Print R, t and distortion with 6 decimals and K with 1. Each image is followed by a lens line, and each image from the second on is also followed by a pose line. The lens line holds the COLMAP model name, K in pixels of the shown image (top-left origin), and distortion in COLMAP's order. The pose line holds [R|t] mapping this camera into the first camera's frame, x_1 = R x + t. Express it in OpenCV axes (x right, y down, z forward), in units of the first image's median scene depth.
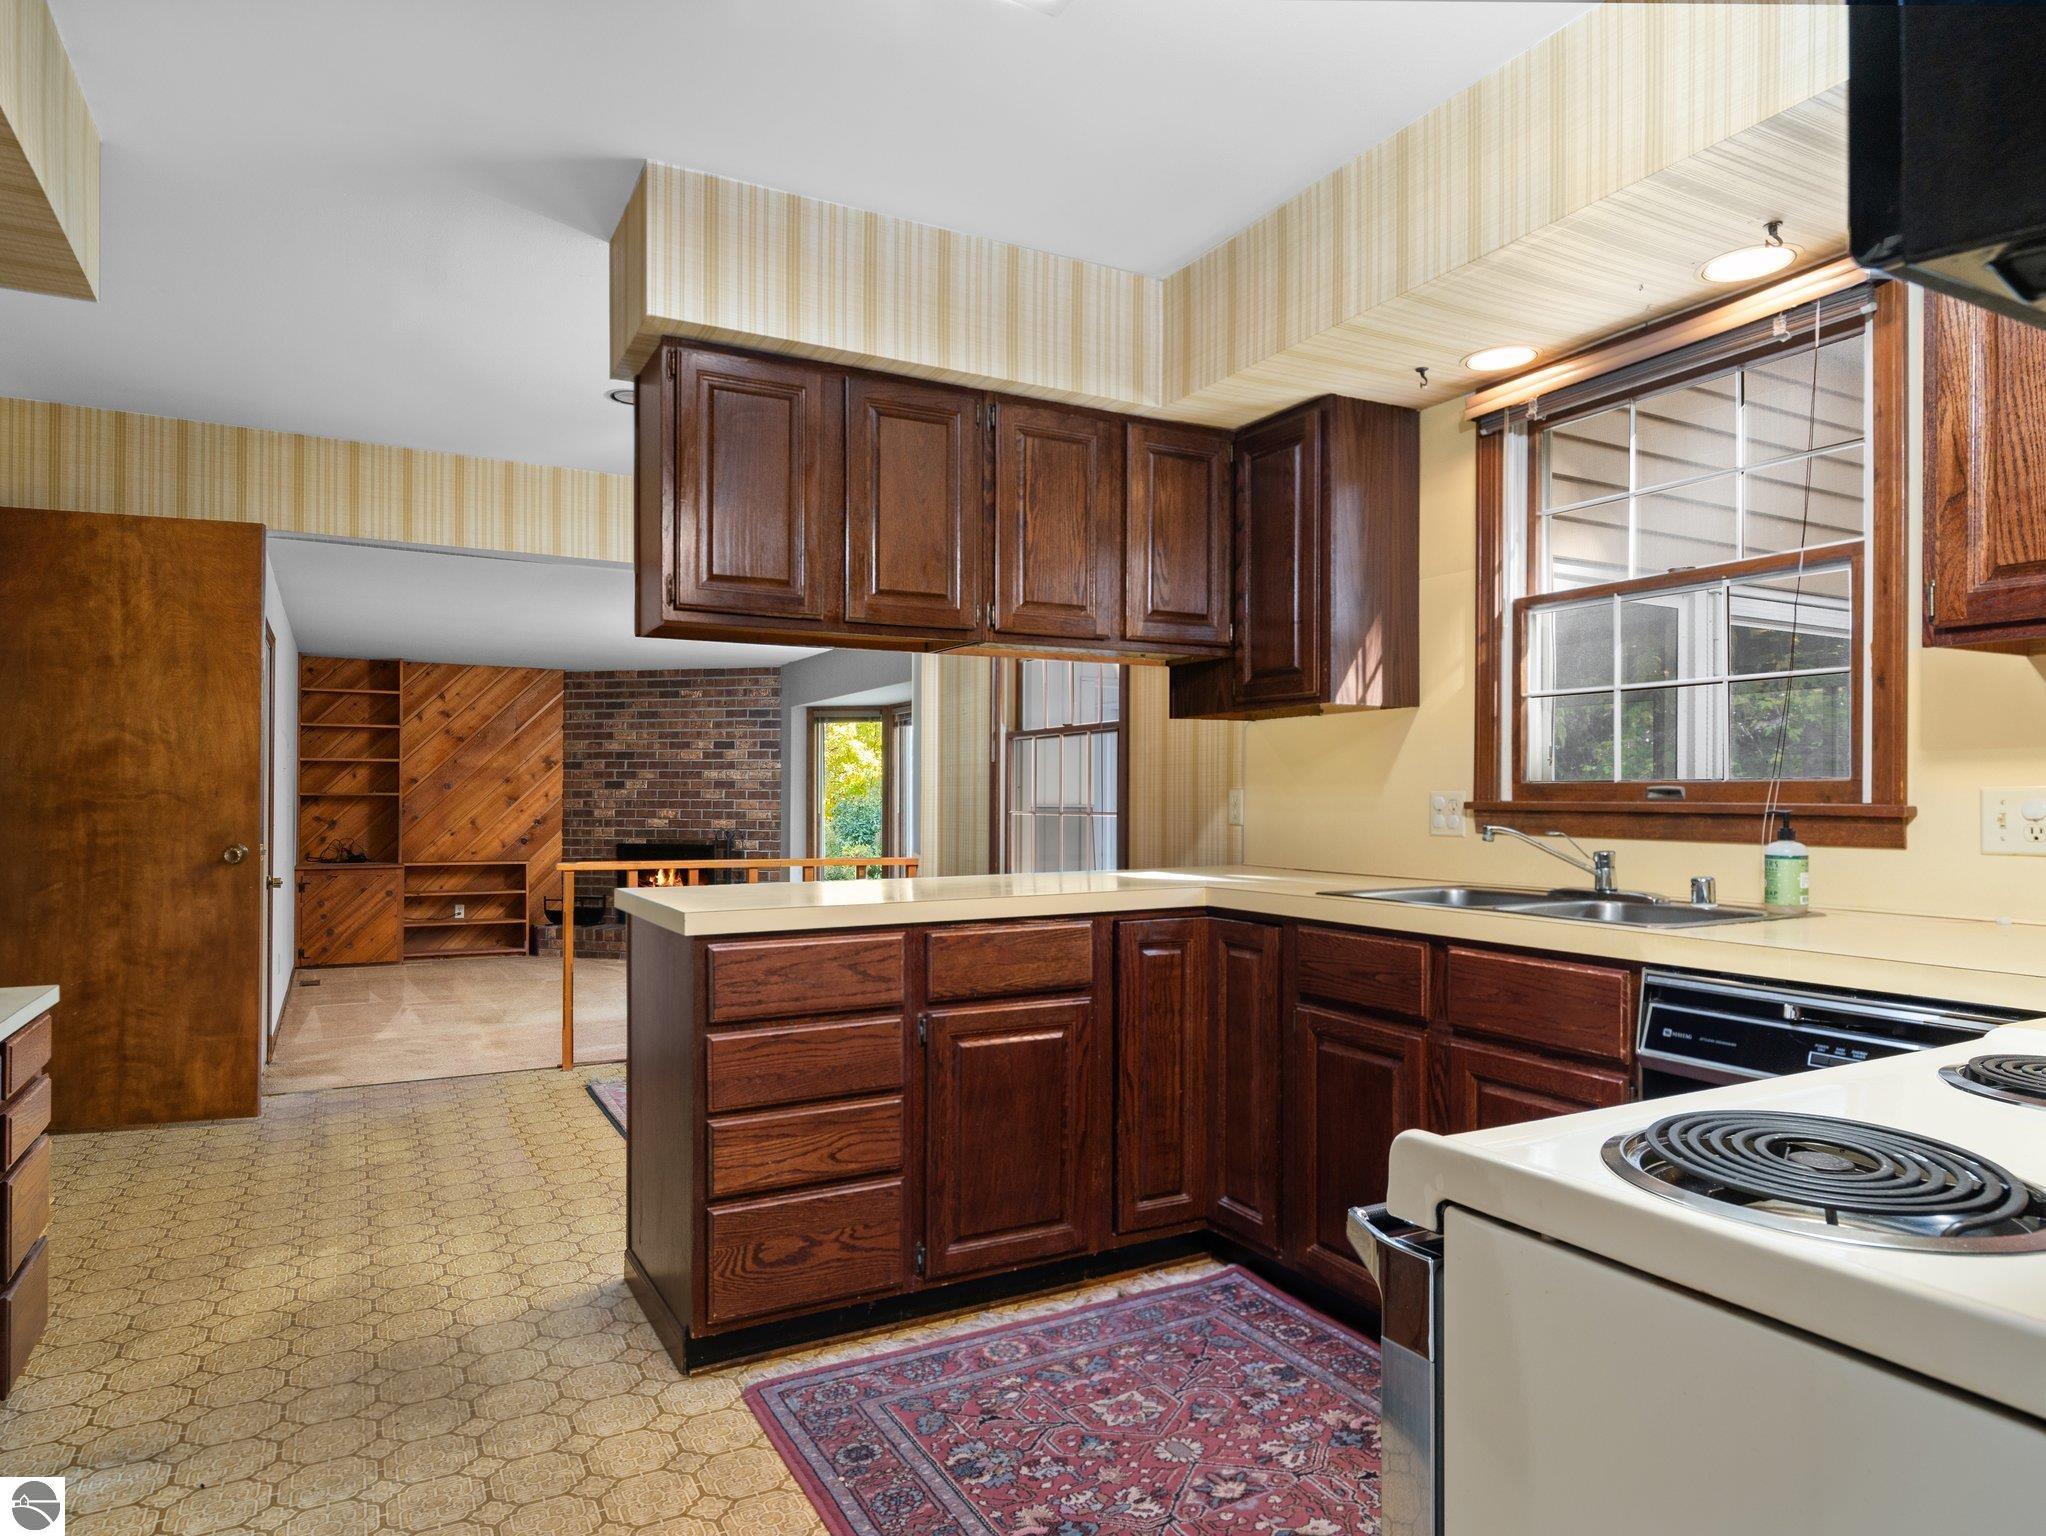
lens RADIAL K [[1239.2, 0, 1026.1], [0, 1239.2, 788.4], [0, 0, 1]] dist [0.005089, -0.002055]
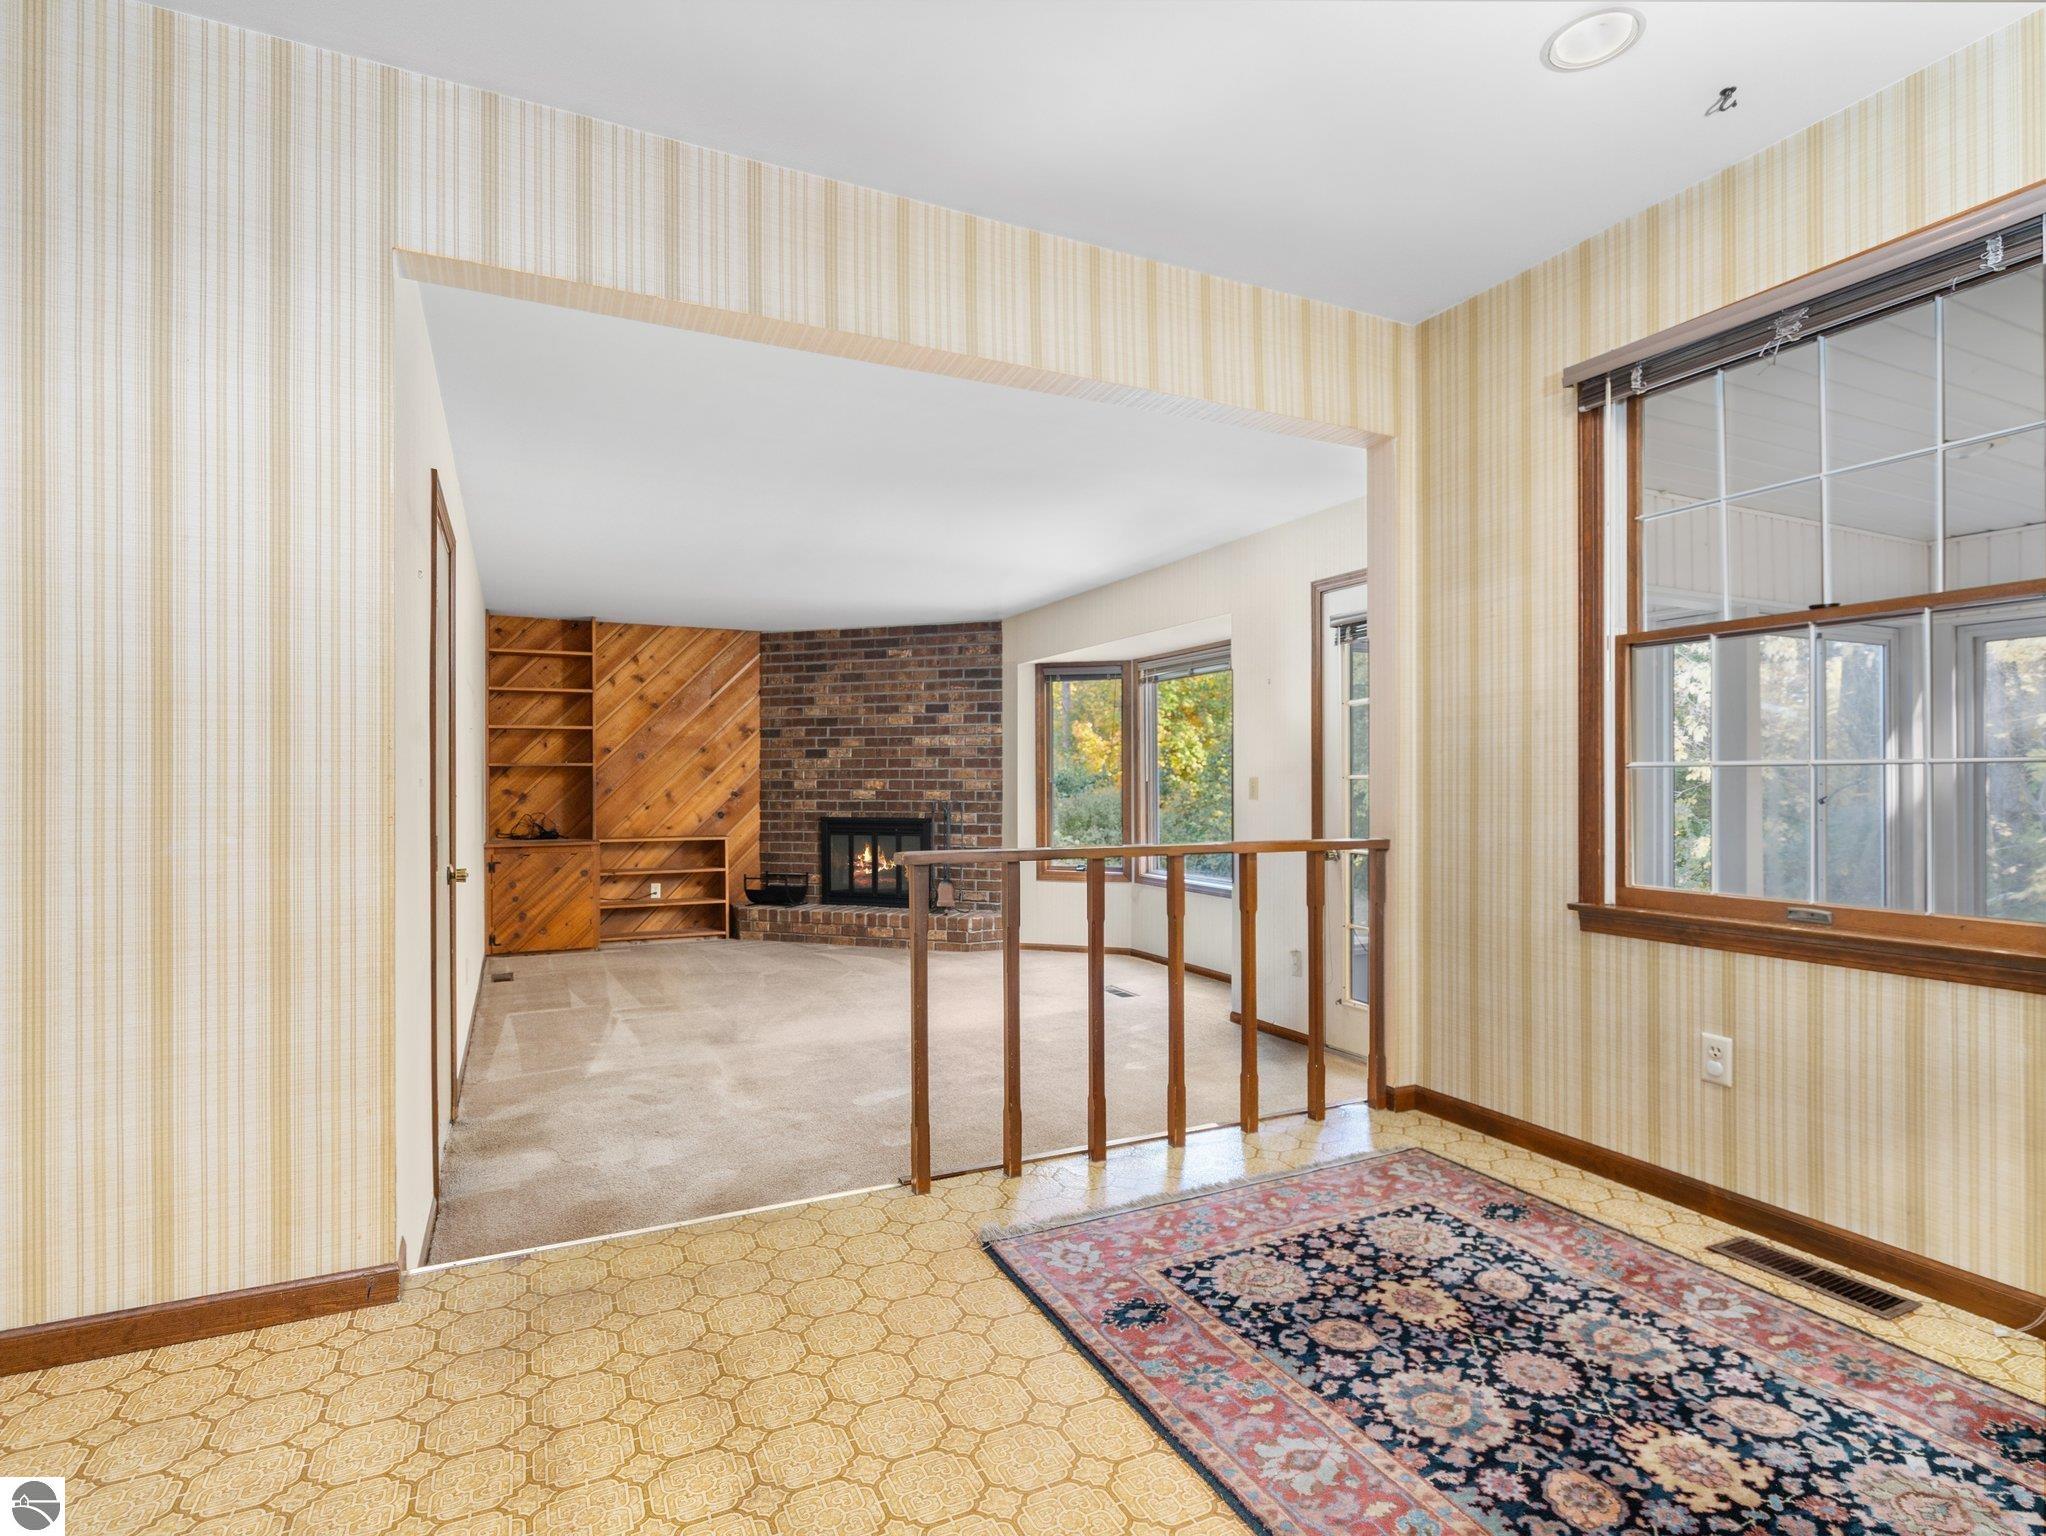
lens RADIAL K [[1038.6, 0, 1020.4], [0, 1038.6, 770.5], [0, 0, 1]] dist [-0.011836, 0.002974]
pose [[0.998532, -0.007202, -0.053681, -0.142484], [0.007359, 0.999969, 0.002735, 0.009002], [0.053659, -0.003126, 0.998554, 0.240940]]
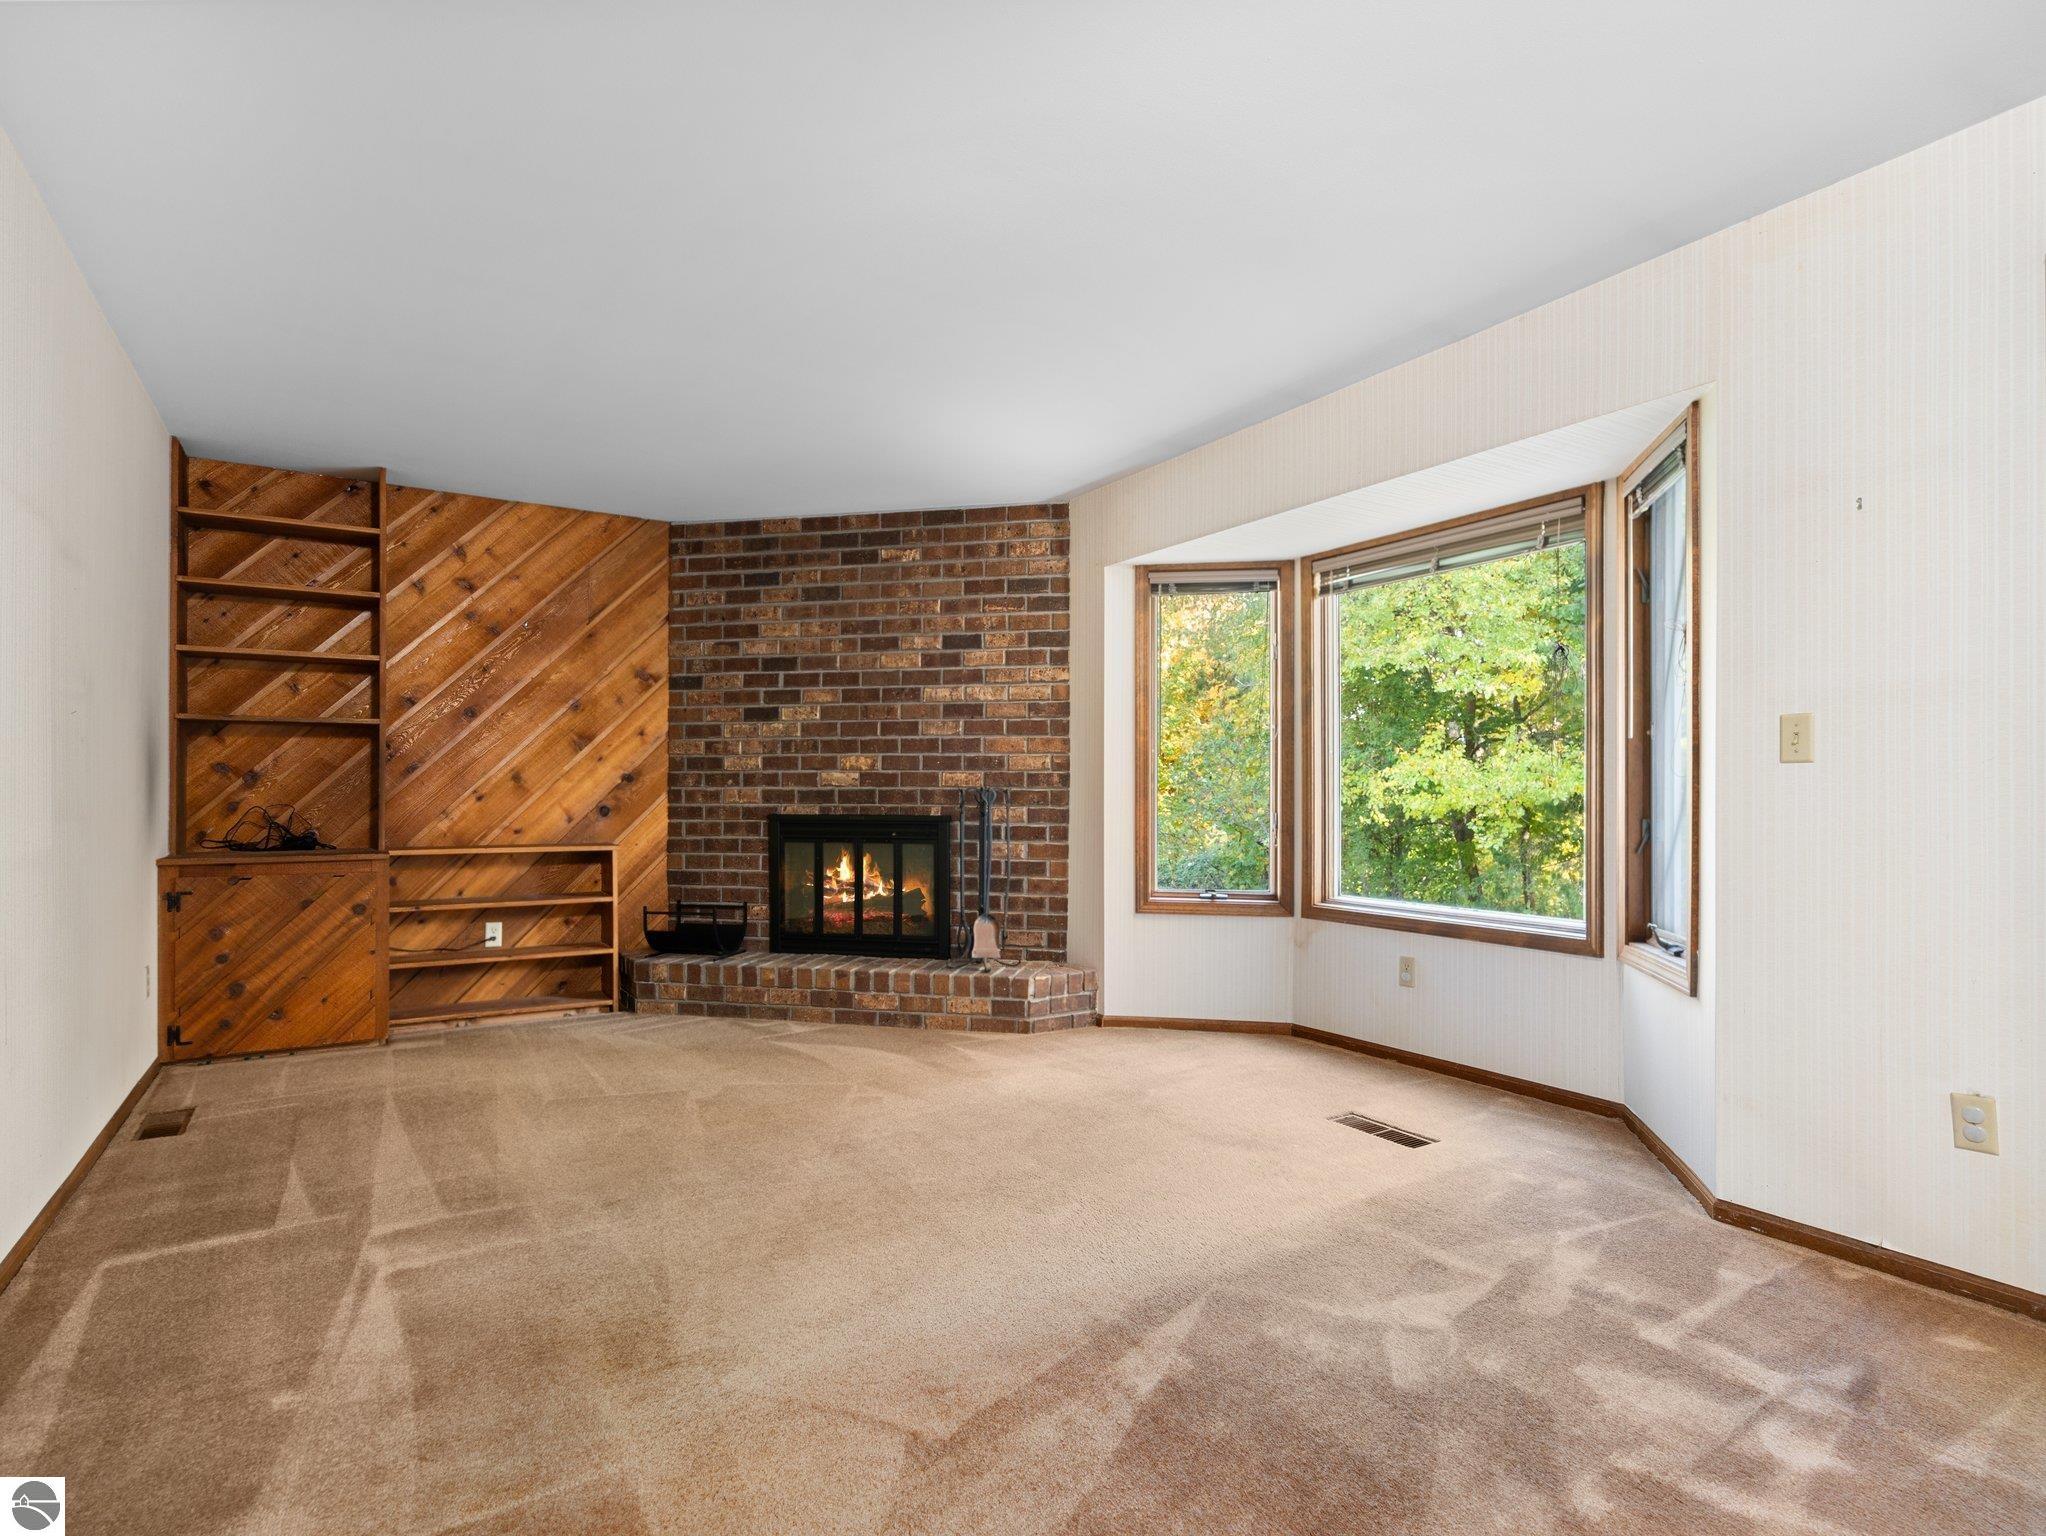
lens RADIAL K [[1038.6, 0, 1016.3], [0, 1038.6, 782.7], [0, 0, 1]] dist [-0.011836, 0.002974]
pose [[0.998232, -0.002431, 0.059388, -0.248663], [0.002207, 0.999990, 0.003836, 0.028941], [-0.059397, -0.003698, 0.998228, 0.519004]]
